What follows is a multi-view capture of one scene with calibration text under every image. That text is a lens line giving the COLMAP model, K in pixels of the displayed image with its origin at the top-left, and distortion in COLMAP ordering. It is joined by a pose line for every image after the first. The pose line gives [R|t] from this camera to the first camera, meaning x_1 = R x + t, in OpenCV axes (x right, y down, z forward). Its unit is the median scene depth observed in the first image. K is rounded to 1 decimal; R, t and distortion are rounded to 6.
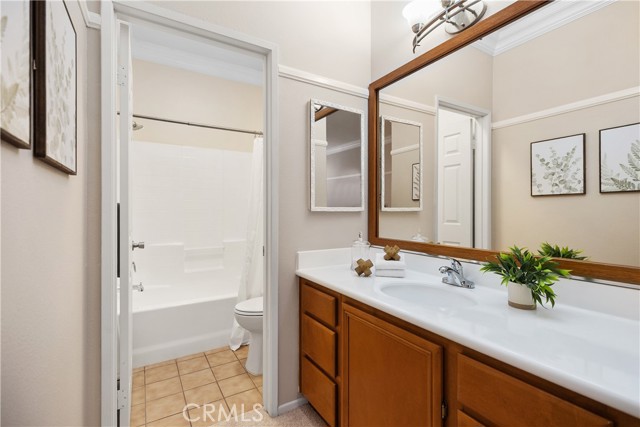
lens RADIAL K [[291.3, 0, 318.5], [0, 291.3, 210.8], [0, 0, 1]] dist [0.004771, 0.000827]
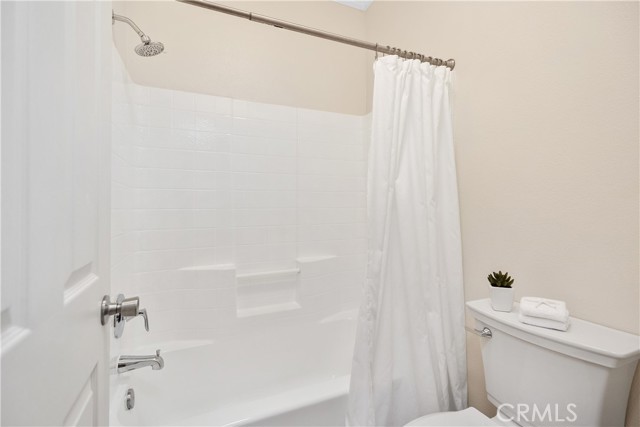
lens RADIAL K [[291.3, 0, 321.0], [0, 291.3, 213.5], [0, 0, 1]] dist [0.004771, 0.000827]
pose [[0.991501, -0.000195, -0.130101, -0.249824], [0.001067, 0.999977, 0.006635, 0.005528], [0.130097, -0.006717, 0.991479, 0.512348]]
